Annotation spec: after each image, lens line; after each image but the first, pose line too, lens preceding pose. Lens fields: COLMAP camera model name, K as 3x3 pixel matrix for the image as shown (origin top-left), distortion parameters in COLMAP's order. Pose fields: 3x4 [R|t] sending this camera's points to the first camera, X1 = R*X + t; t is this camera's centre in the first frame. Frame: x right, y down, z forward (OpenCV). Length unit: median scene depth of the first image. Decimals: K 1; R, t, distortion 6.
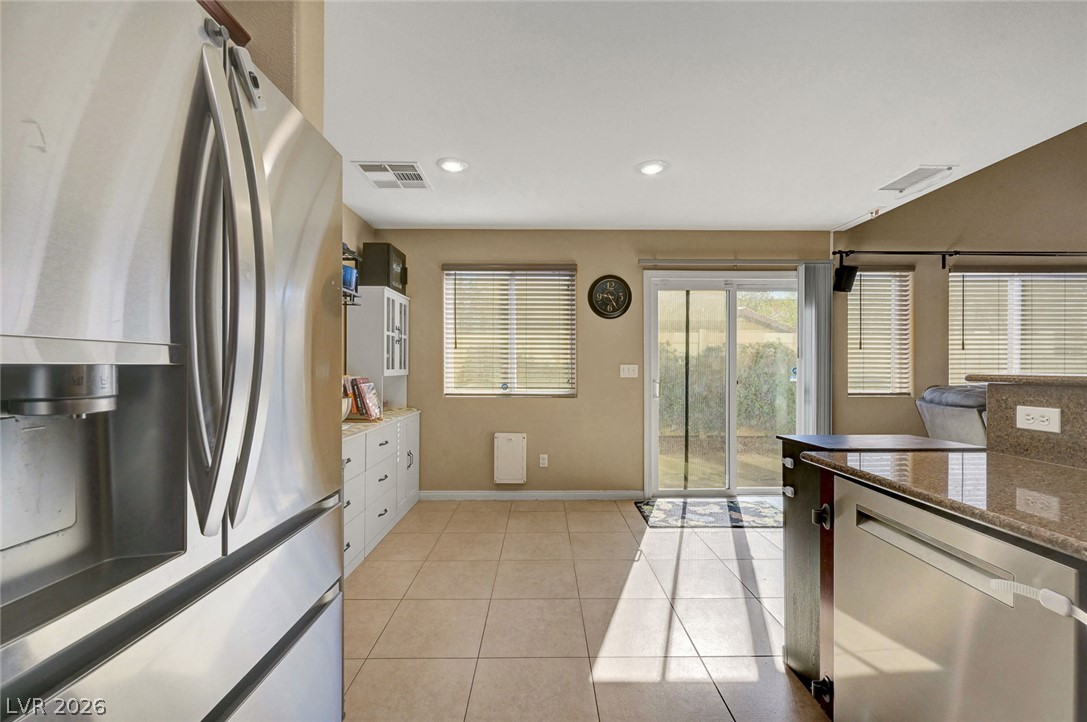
lens RADIAL K [[438.6, 0, 545.4], [0, 438.6, 368.4], [0, 0, 1]] dist [-0.000390, -0.000288]
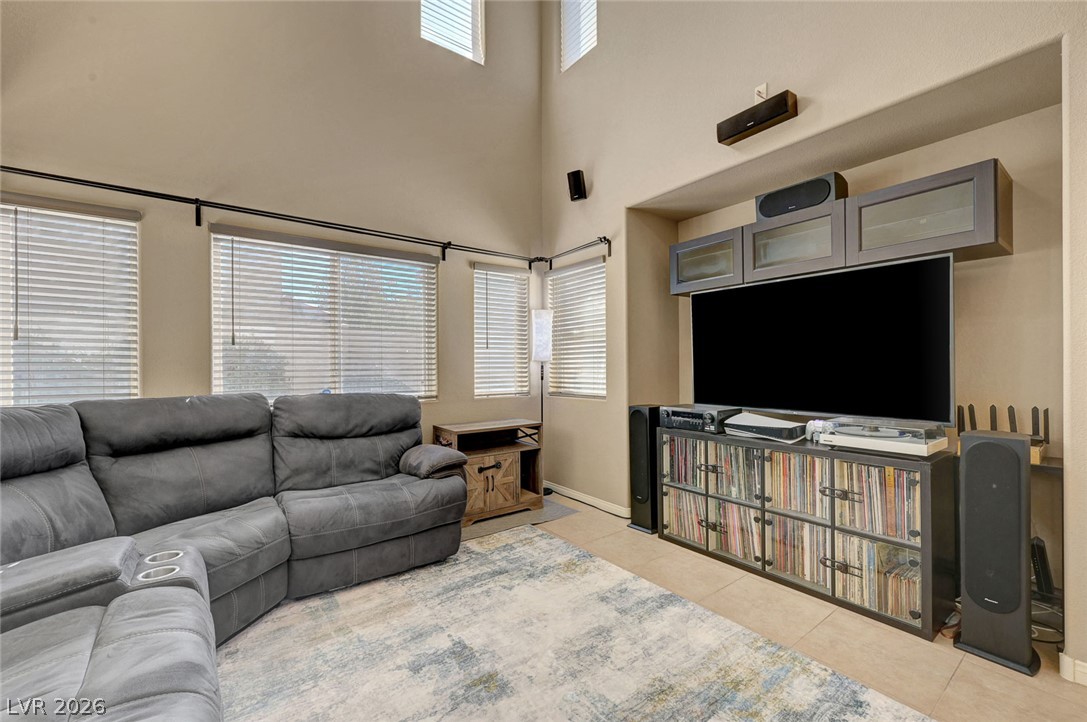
lens RADIAL K [[445.8, 0, 545.3], [0, 445.8, 366.1], [0, 0, 1]] dist [-0.000315, 0.000041]
pose [[0.803569, -0.005862, 0.595183, 0.983077], [0.009356, 0.999952, -0.002784, -0.001682], [-0.595139, 0.007806, 0.803585, 0.129239]]
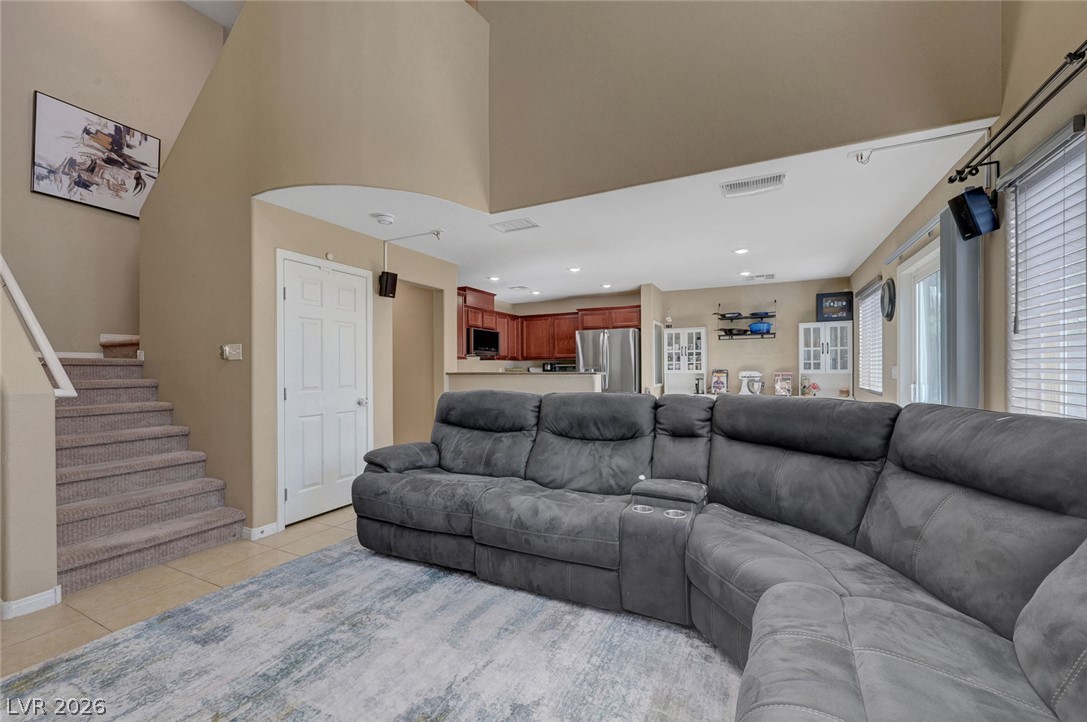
lens RADIAL K [[436.6, 0, 548.3], [0, 436.6, 365.2], [0, 0, 1]] dist [0.000399, 0.000022]
pose [[-0.450567, -0.004830, -0.892730, 1.497077], [0.000910, 0.999982, -0.005870, -0.005403], [0.892742, -0.003457, -0.450554, 0.789755]]
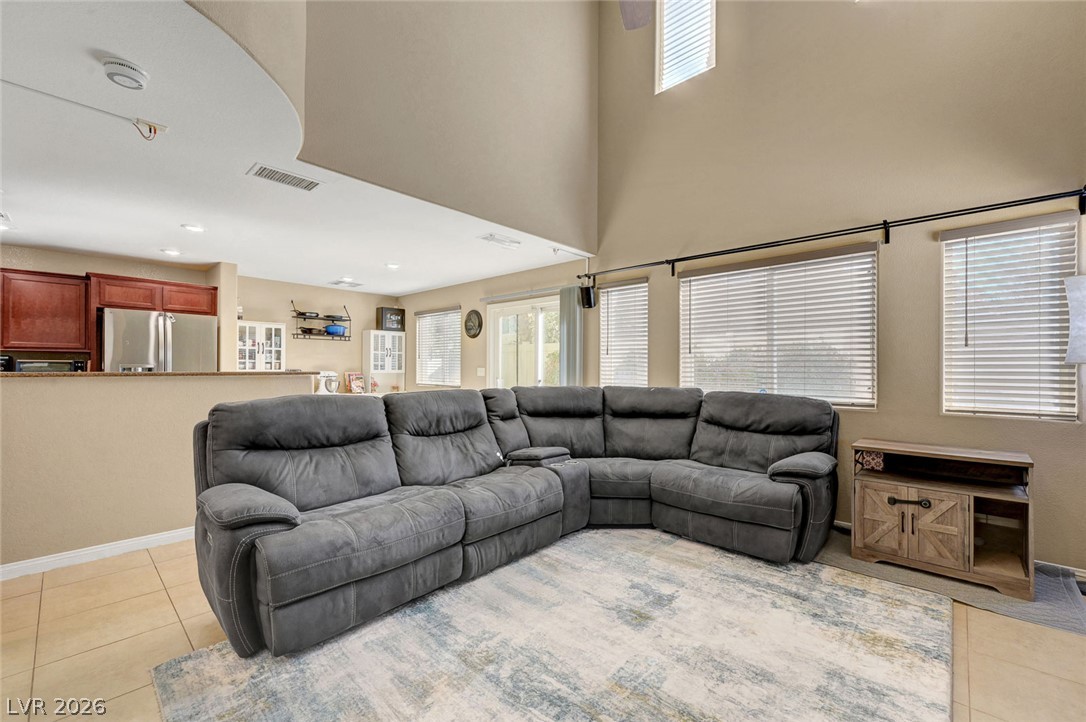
lens RADIAL K [[445.4, 0, 544.8], [0, 445.4, 366.1], [0, 0, 1]] dist [-0.000315, 0.000041]
pose [[0.729684, -0.000554, -0.683784, 1.493206], [-0.007546, 0.999932, -0.008864, -0.001959], [0.683742, 0.011628, 0.729631, 0.023466]]
